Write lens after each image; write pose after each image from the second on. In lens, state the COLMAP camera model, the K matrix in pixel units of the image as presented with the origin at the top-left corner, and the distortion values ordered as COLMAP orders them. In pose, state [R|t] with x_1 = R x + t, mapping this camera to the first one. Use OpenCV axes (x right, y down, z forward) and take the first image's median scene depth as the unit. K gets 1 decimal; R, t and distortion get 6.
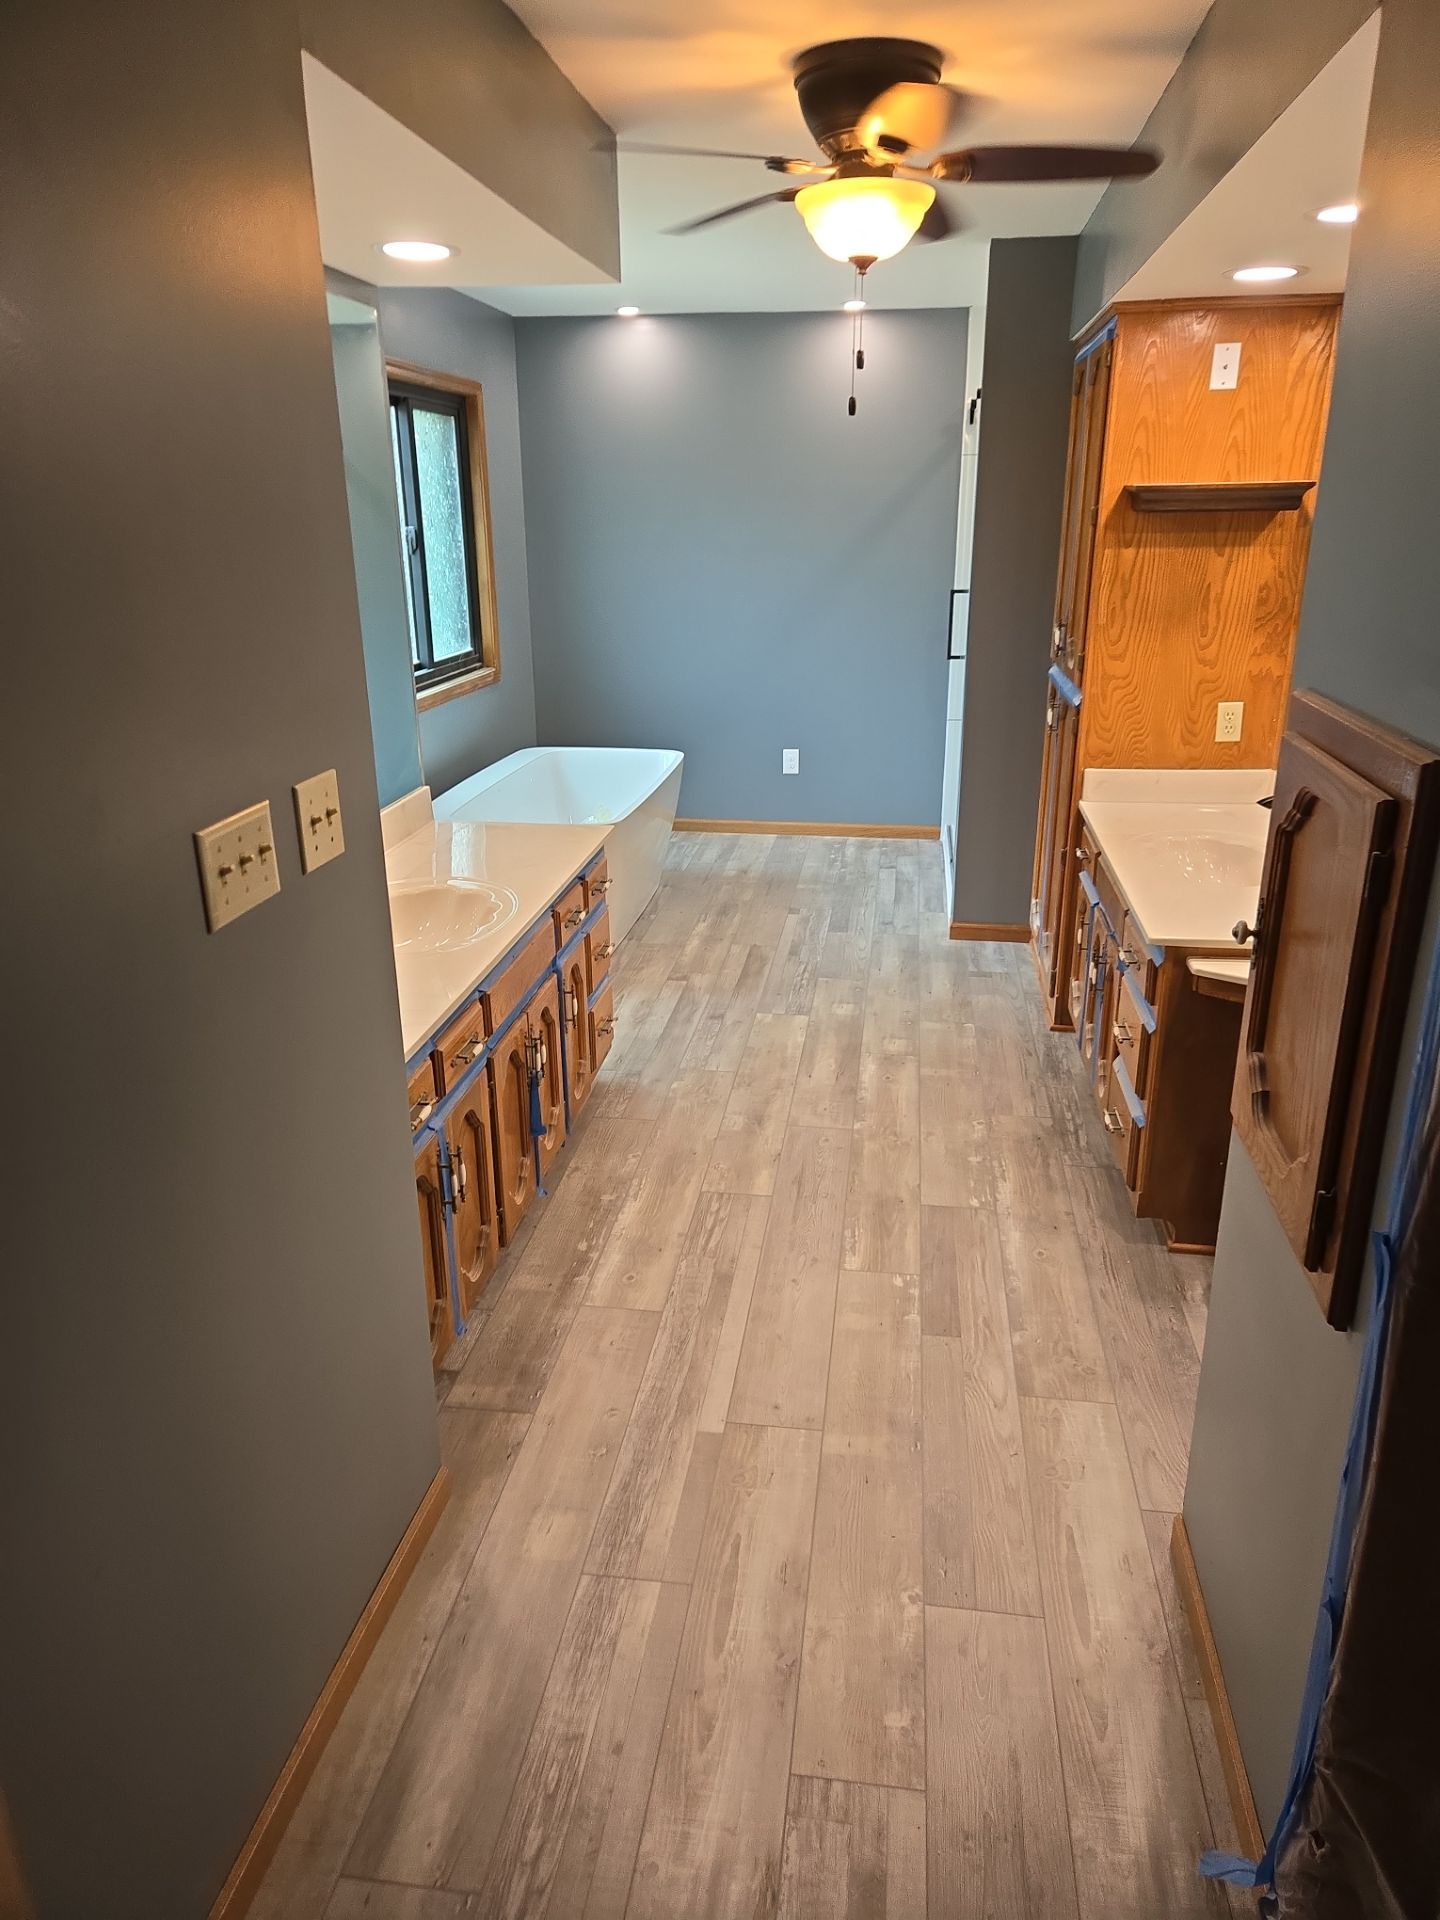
lens RADIAL K [[1270.0, 0, 705.7], [0, 1270.0, 968.8], [0, 0, 1]] dist [0.047768, -0.002348]
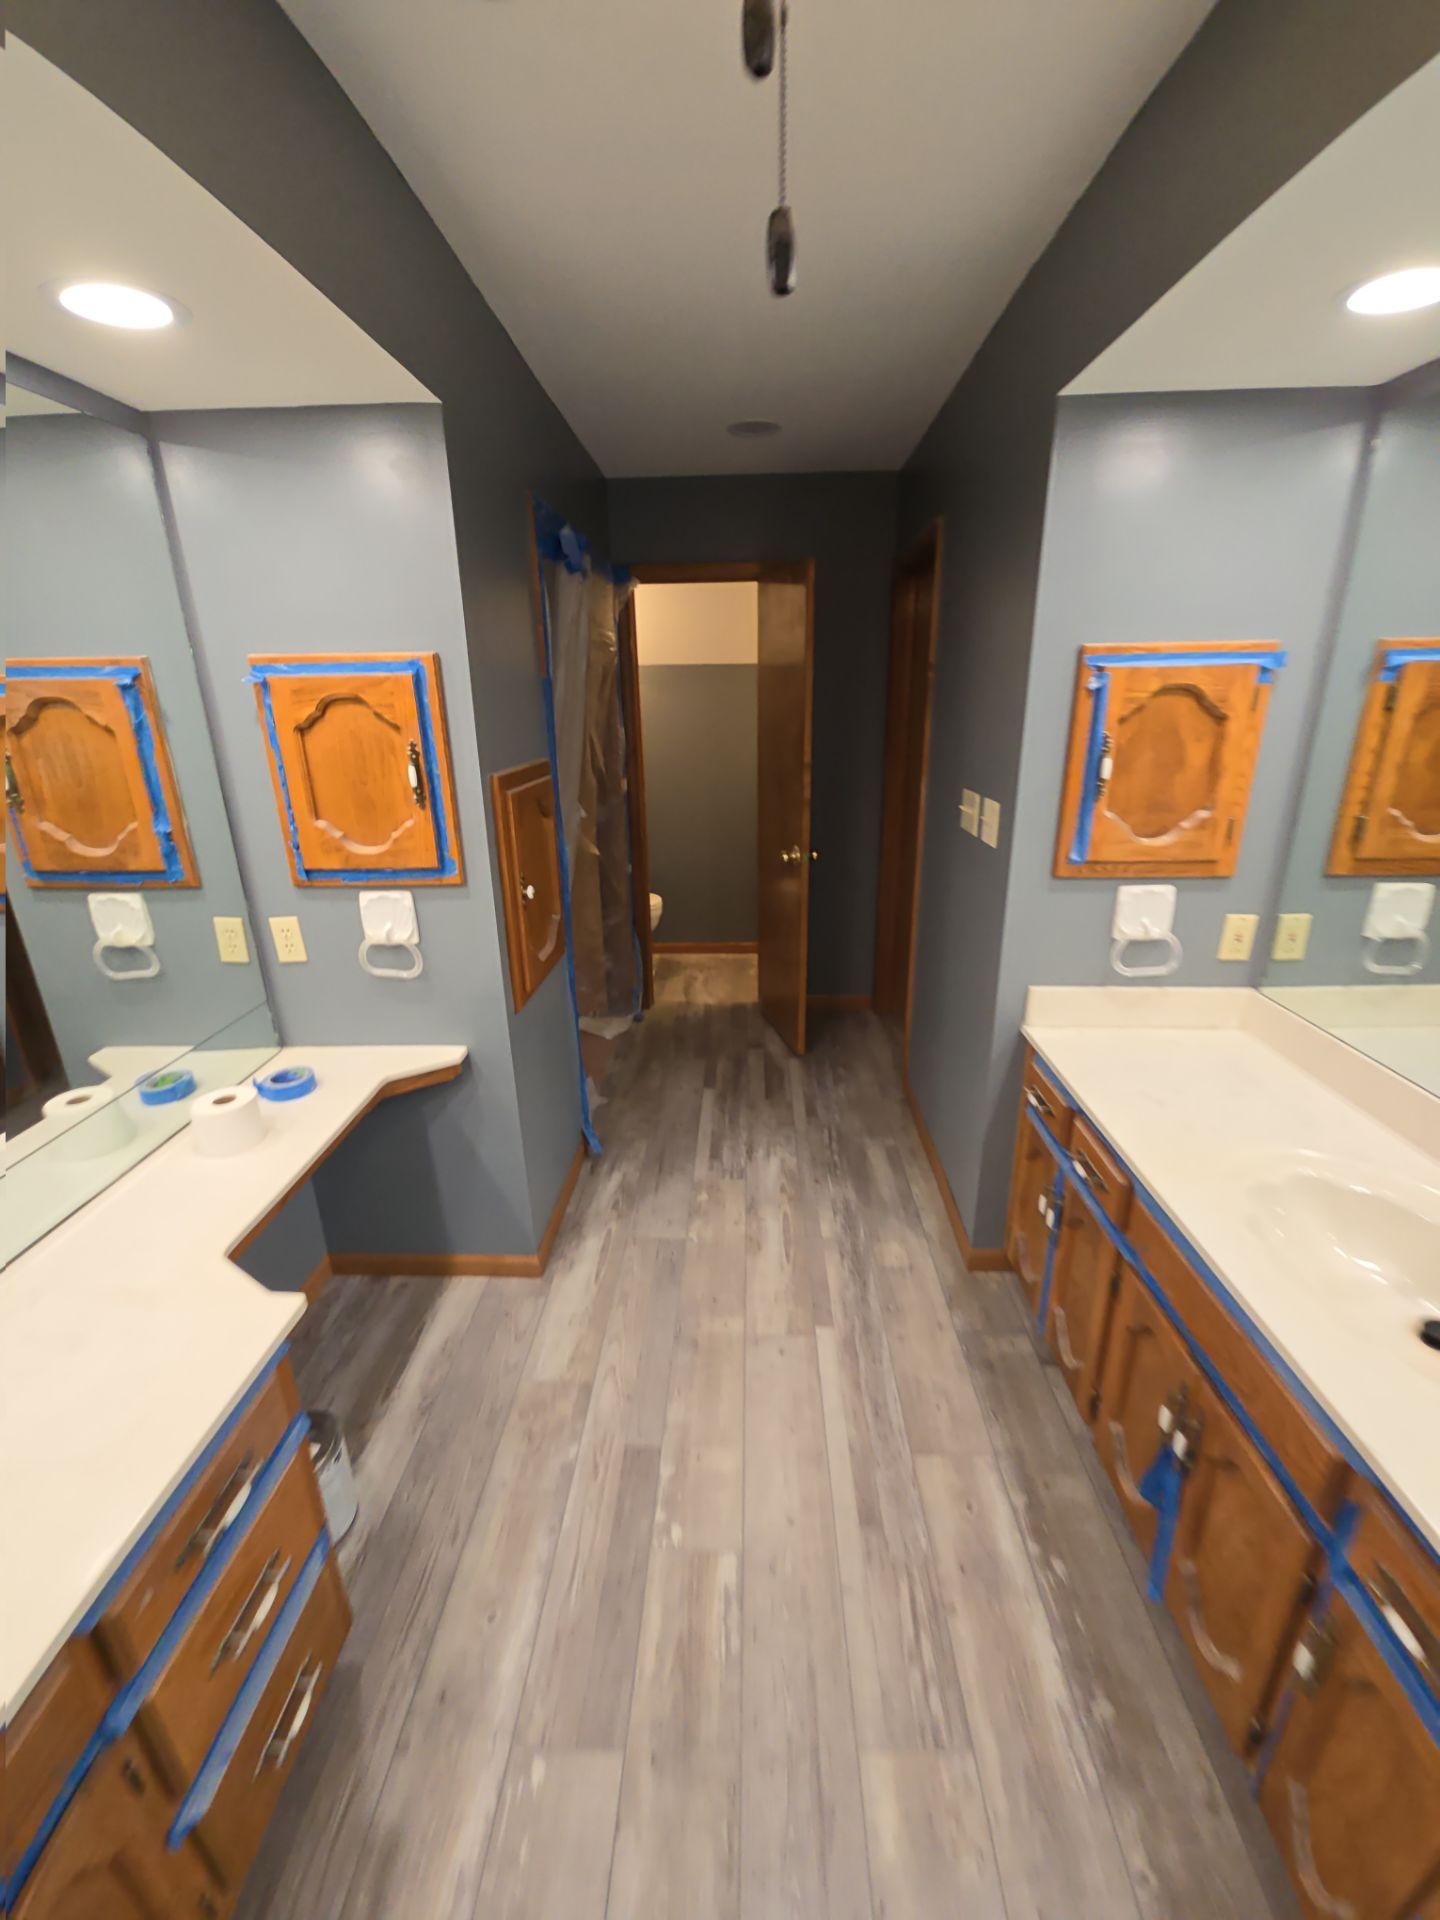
lens RADIAL K [[779.8, 0, 718.3], [0, 779.8, 958.1], [0, 0, 1]] dist [0.011622, -0.009319]
pose [[-0.993055, 0.060355, -0.100987, 0.134006], [-0.016472, 0.778598, 0.627307, -0.361370], [0.116489, 0.624614, -0.772196, 1.030292]]
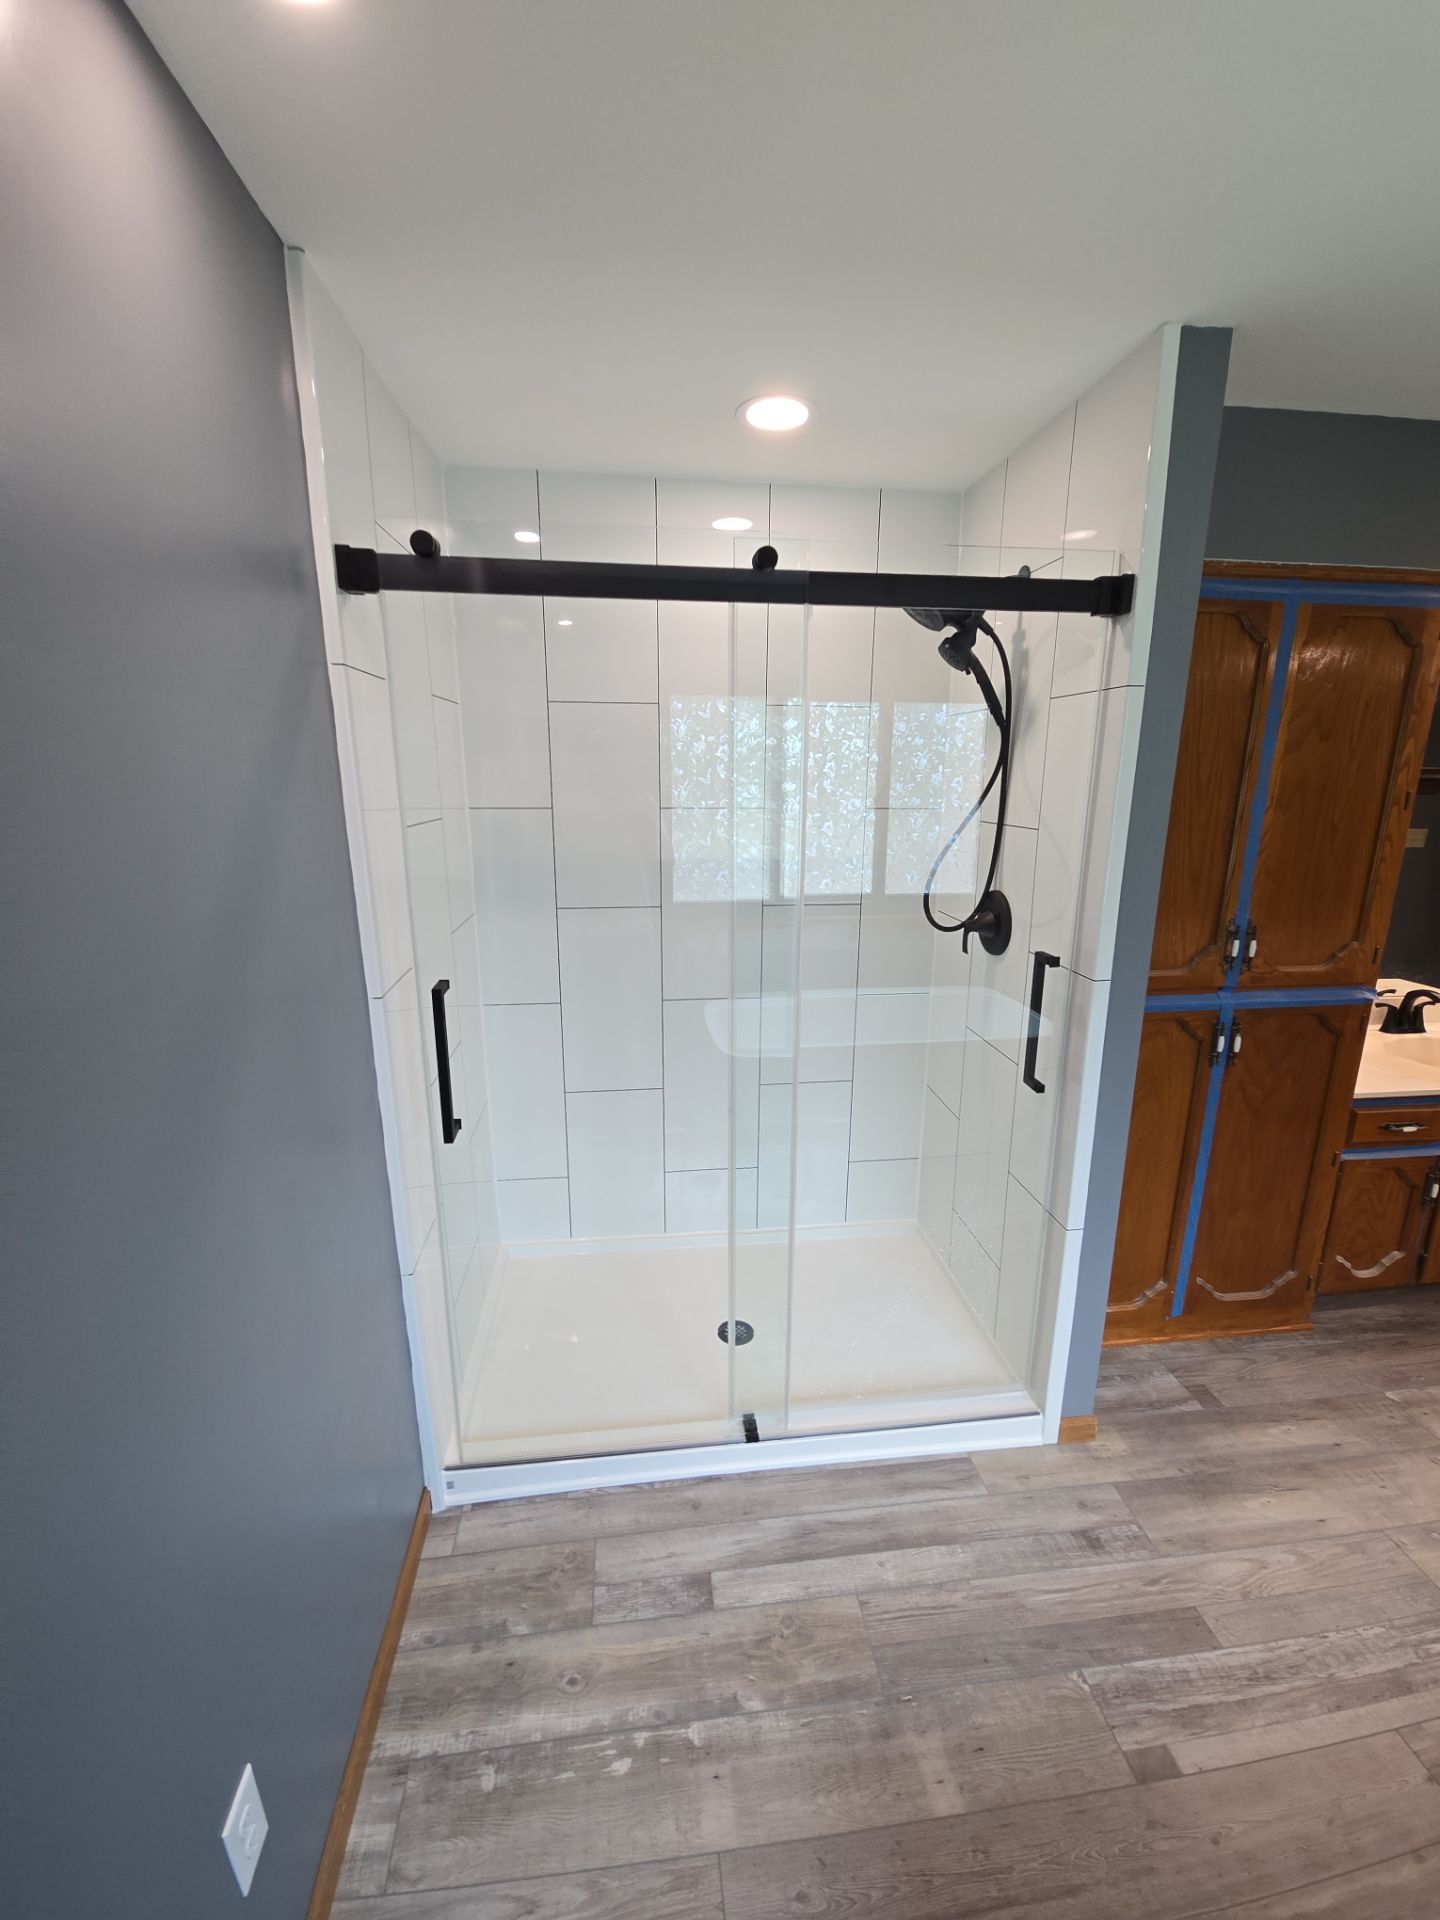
lens RADIAL K [[779.8, 0, 726.8], [0, 779.8, 954.5], [0, 0, 1]] dist [0.011622, -0.009319]
pose [[-0.272613, -0.220419, 0.936535, -0.112092], [0.324247, 0.895412, 0.305125, -0.657911], [-0.905840, 0.386850, -0.172631, 1.785751]]
